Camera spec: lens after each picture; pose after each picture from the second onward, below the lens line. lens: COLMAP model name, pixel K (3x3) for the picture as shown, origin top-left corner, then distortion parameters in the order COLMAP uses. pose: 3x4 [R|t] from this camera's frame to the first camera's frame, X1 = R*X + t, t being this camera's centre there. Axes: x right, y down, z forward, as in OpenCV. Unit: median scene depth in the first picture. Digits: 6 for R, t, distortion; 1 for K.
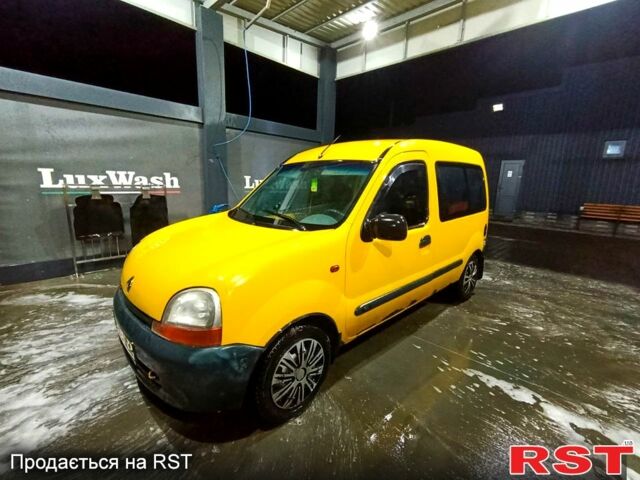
lens RADIAL K [[293.9, 0, 316.4], [0, 293.9, 239.9], [0, 0, 1]] dist [0.005797, 0.000158]
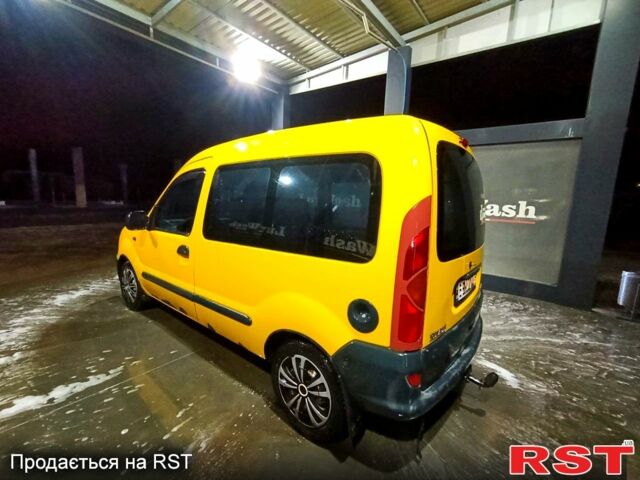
lens RADIAL K [[293.9, 0, 320.6], [0, 293.9, 240.7], [0, 0, 1]] dist [0.005797, 0.000158]
pose [[0.121155, 0.124962, -0.984736, 1.057761], [-0.232504, 0.968019, 0.094235, -0.172141], [0.965020, 0.217538, 0.146335, 0.992913]]
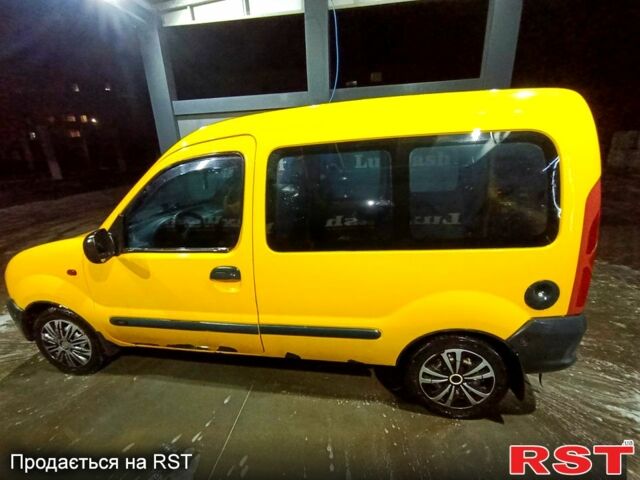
lens RADIAL K [[293.9, 0, 314.9], [0, 293.9, 241.2], [0, 0, 1]] dist [0.005797, 0.000158]
pose [[0.586393, 0.195593, -0.786058, 0.785213], [-0.101455, 0.980502, 0.168291, -0.159937], [0.803648, -0.018935, 0.594804, 0.589114]]
